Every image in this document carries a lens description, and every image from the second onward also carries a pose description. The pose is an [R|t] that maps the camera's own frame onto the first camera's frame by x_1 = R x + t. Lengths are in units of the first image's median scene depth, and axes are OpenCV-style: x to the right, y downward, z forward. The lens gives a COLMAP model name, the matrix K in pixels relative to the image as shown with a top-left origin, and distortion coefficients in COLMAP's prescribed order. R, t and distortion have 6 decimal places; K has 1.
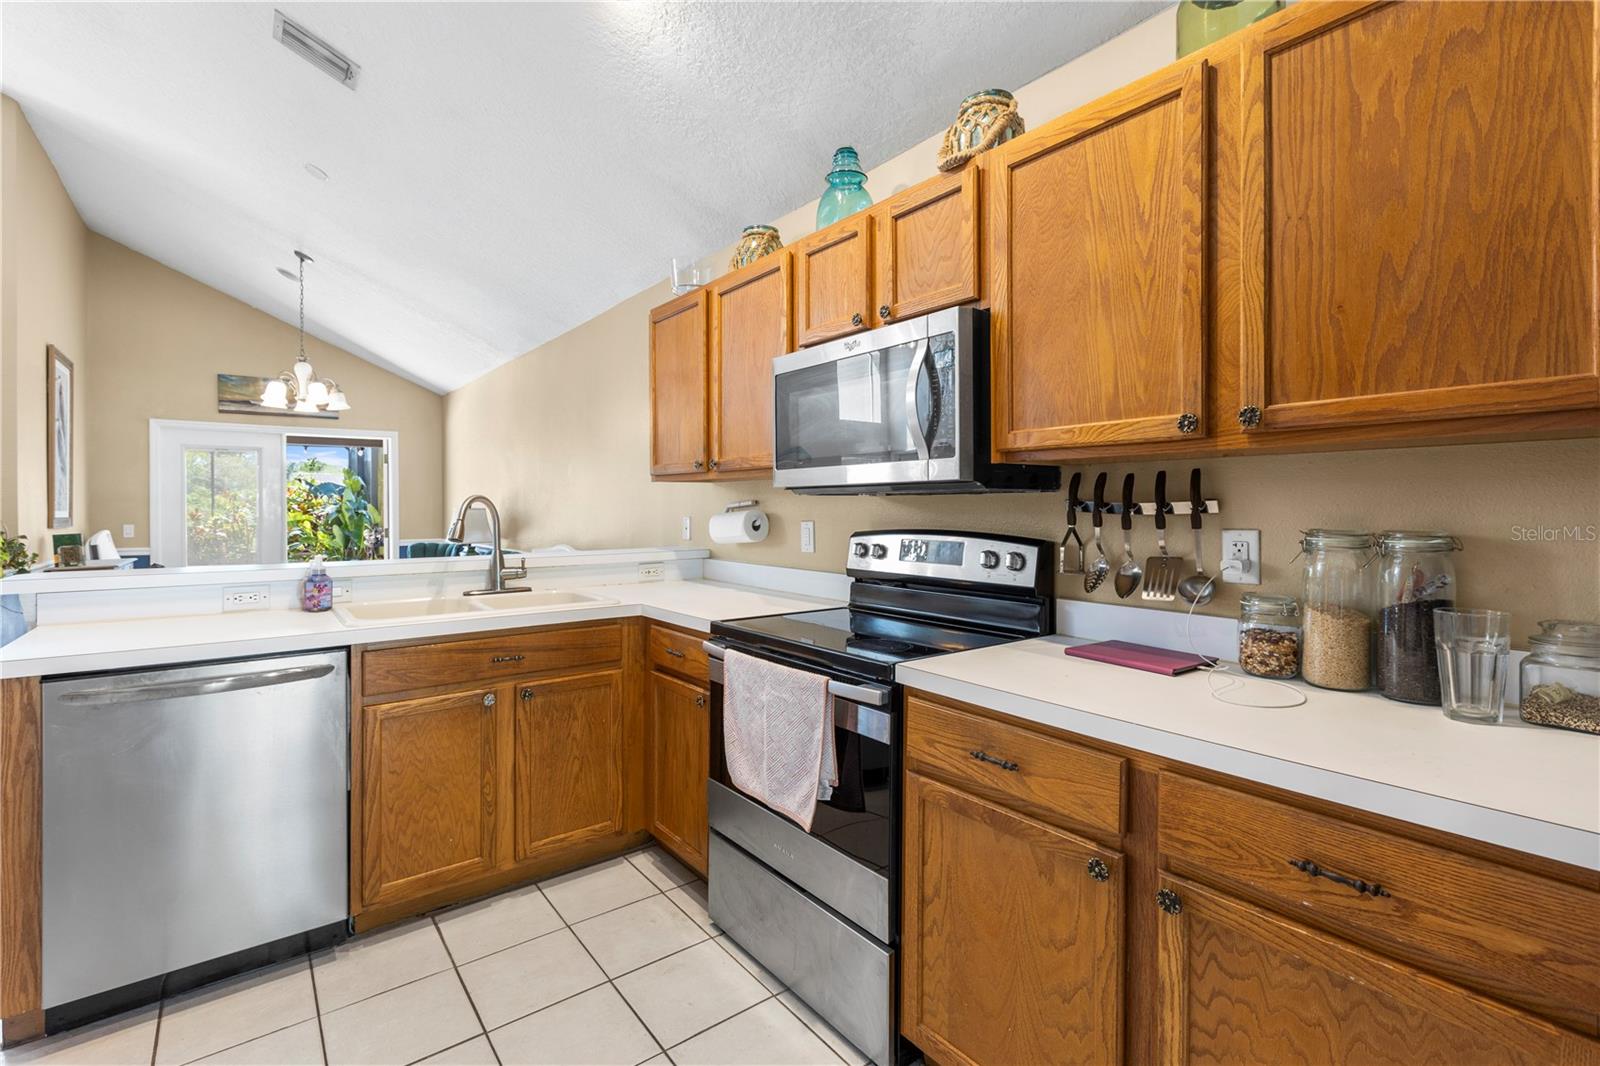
lens RADIAL K [[723.6, 0, 801.6], [0, 723.6, 512.4], [0, 0, 1]] dist [0.002072, -0.000623]
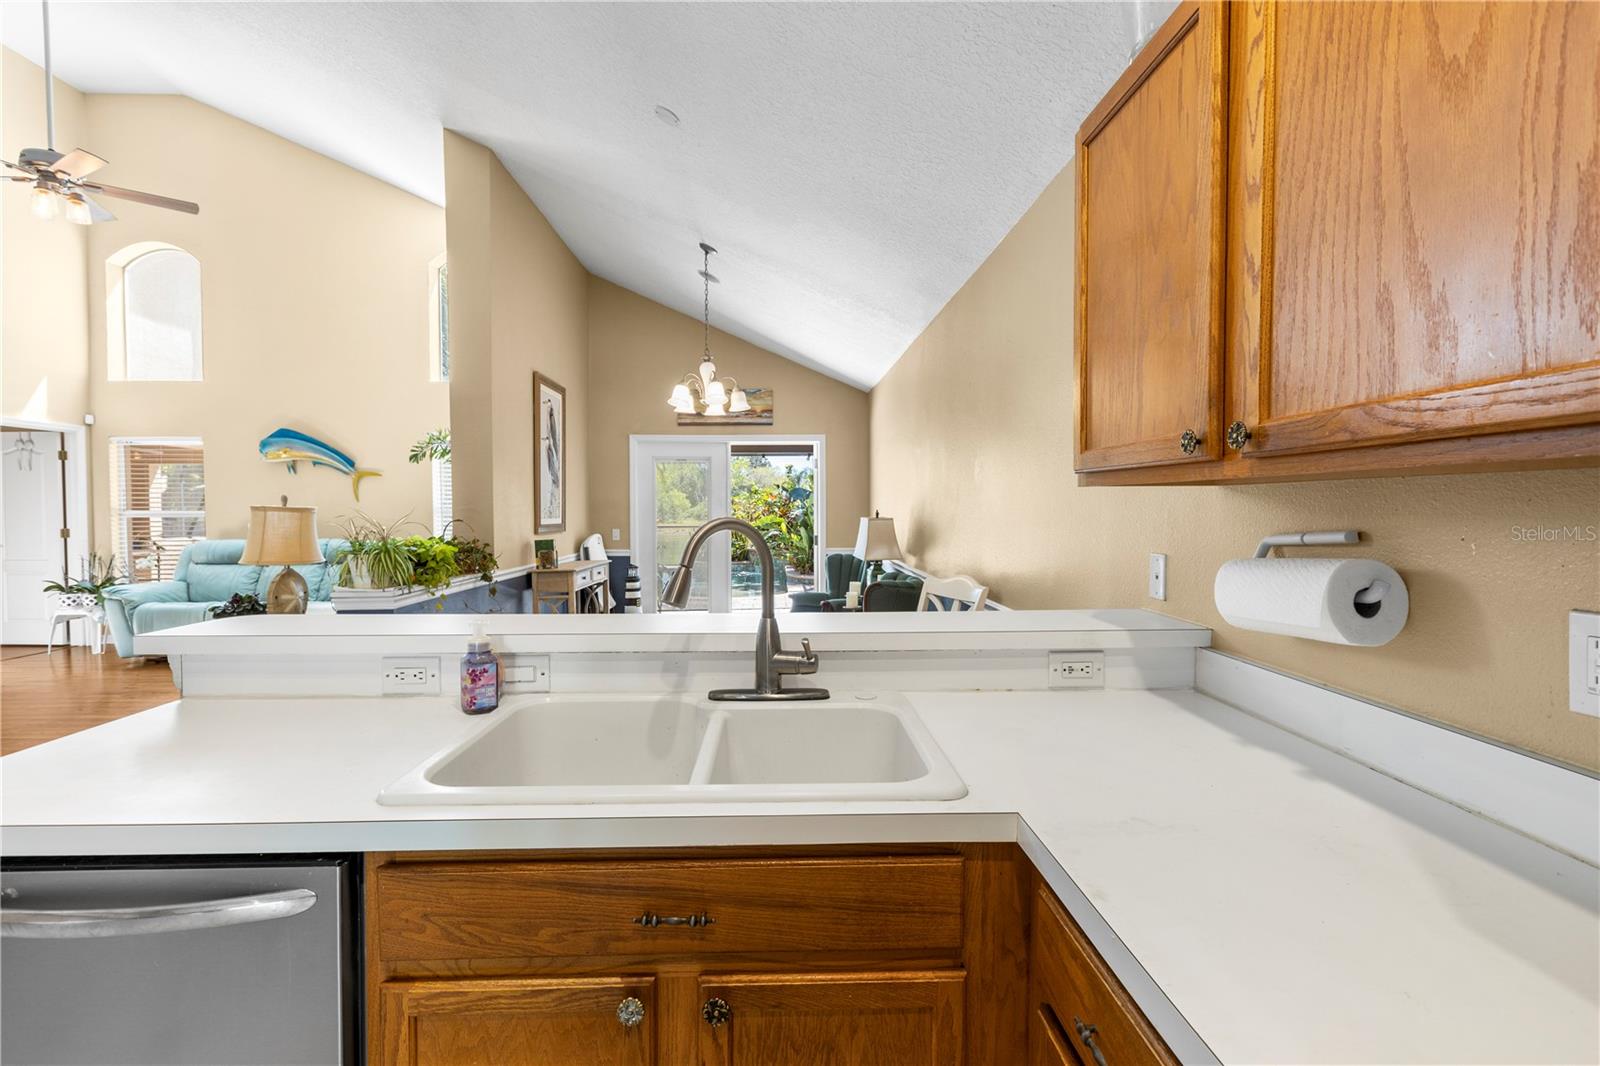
lens RADIAL K [[723.6, 0, 788.7], [0, 723.6, 526.7], [0, 0, 1]] dist [0.002072, -0.000623]
pose [[0.805425, 0.016972, -0.592455, -0.104415], [-0.005585, 0.999763, 0.021047, -0.033285], [0.592671, -0.013643, 0.805329, 0.680949]]
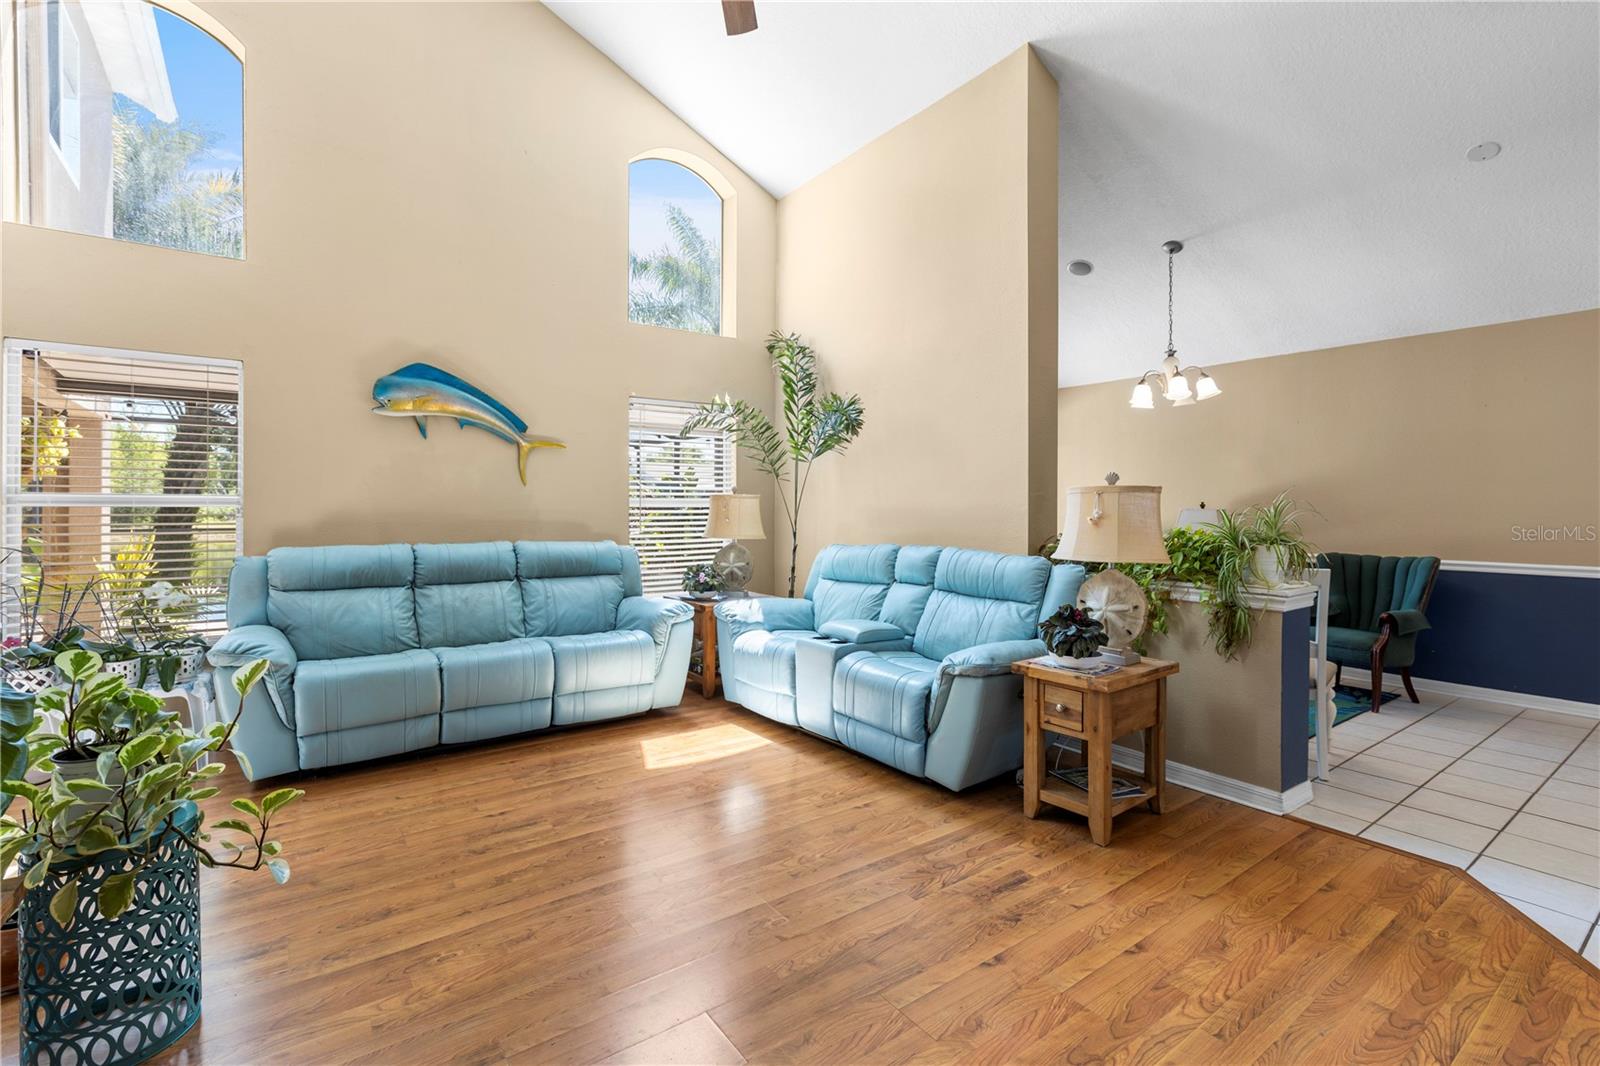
lens RADIAL K [[723.6, 0, 781.8], [0, 723.6, 502.8], [0, 0, 1]] dist [0.002072, -0.000623]
pose [[0.999489, 0.005863, -0.031432, -2.566307], [-0.006264, 0.999900, -0.012666, 0.007891], [0.031354, 0.012857, 0.999426, 0.048313]]
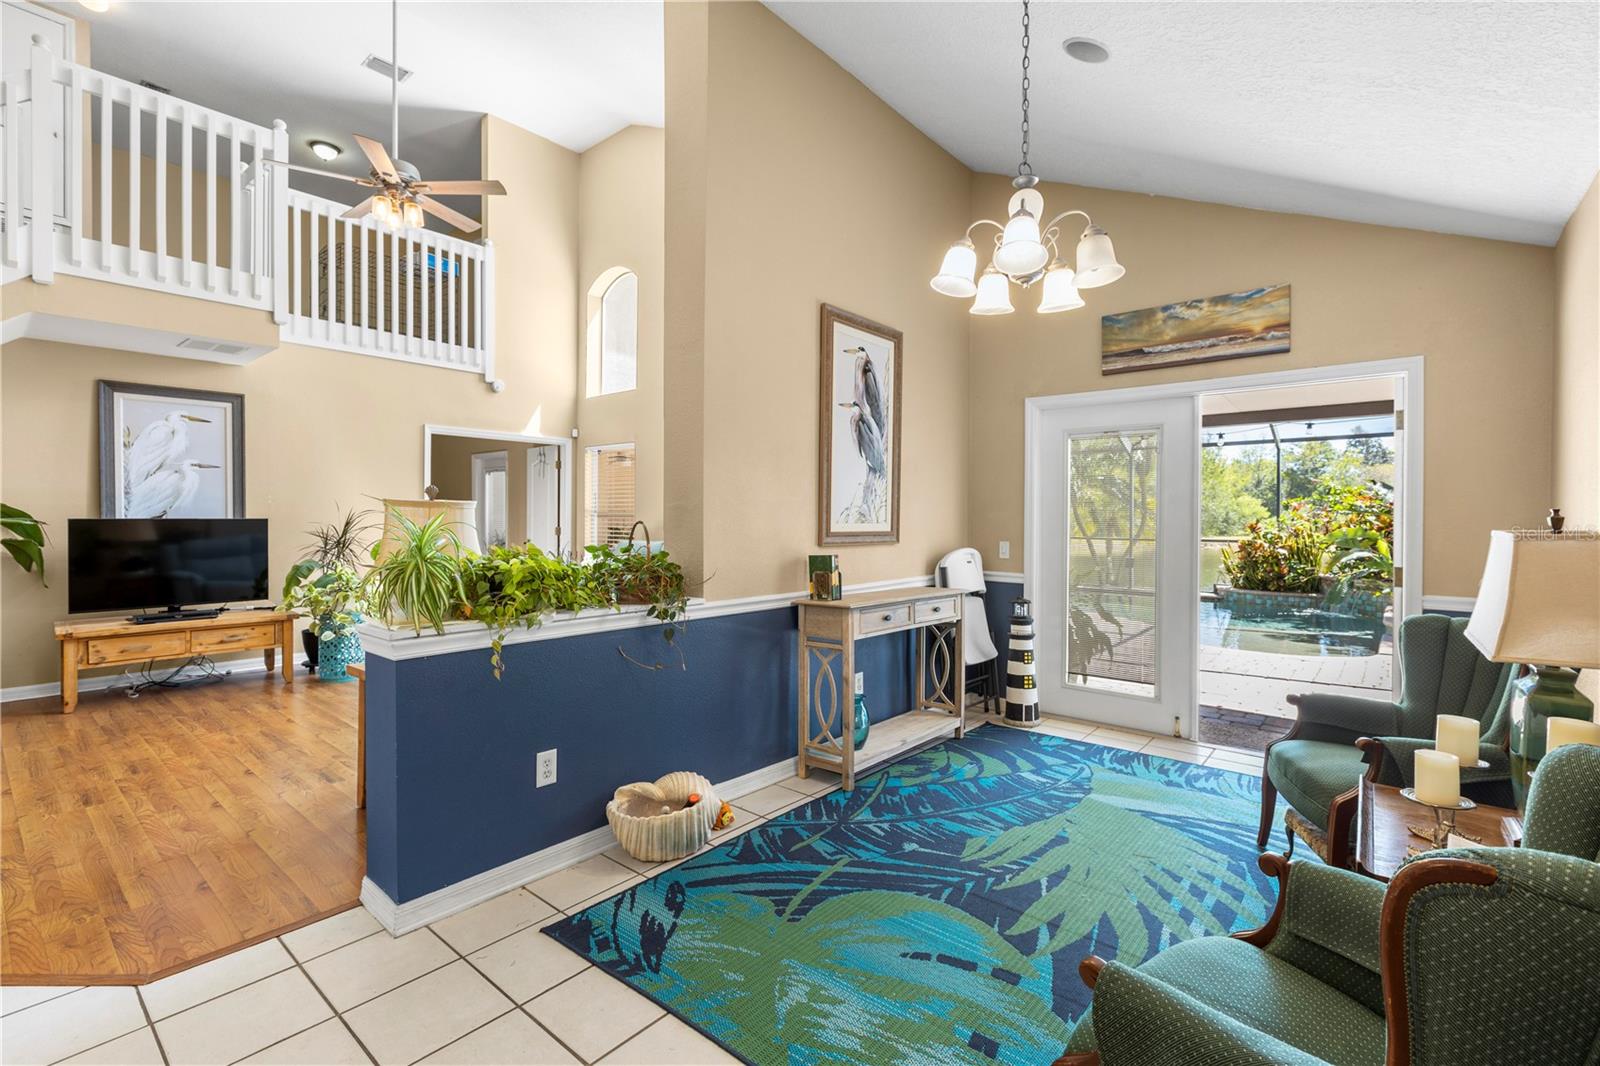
lens RADIAL K [[723.6, 0, 784.4], [0, 723.6, 523.0], [0, 0, 1]] dist [0.002072, -0.000623]
pose [[0.200730, 0.012581, -0.979566, -0.634193], [-0.013363, 0.999860, 0.010104, -0.020220], [0.979555, 0.011062, 0.200870, 1.707245]]
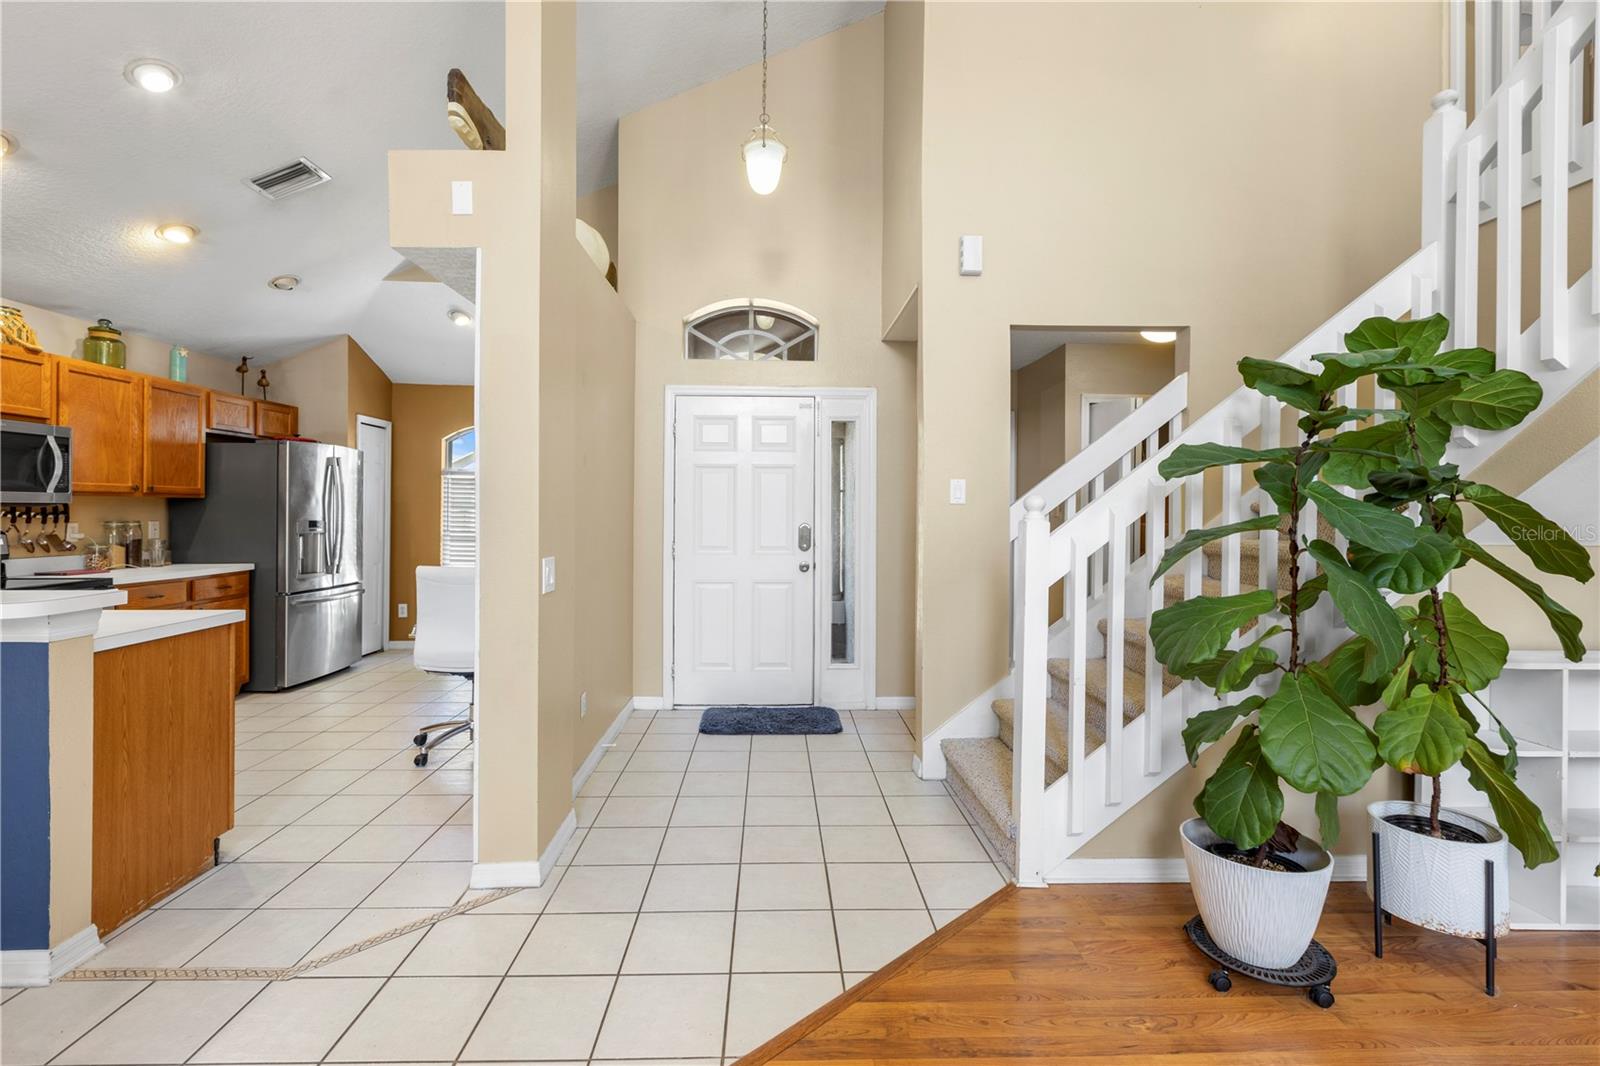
lens RADIAL K [[723.6, 0, 799.6], [0, 723.6, 509.3], [0, 0, 1]] dist [0.002072, -0.000623]
pose [[-0.814202, -0.003207, 0.580572, -2.177282], [-0.001853, 0.999994, 0.002925, -0.025915], [-0.580578, 0.001306, -0.814204, 1.109764]]
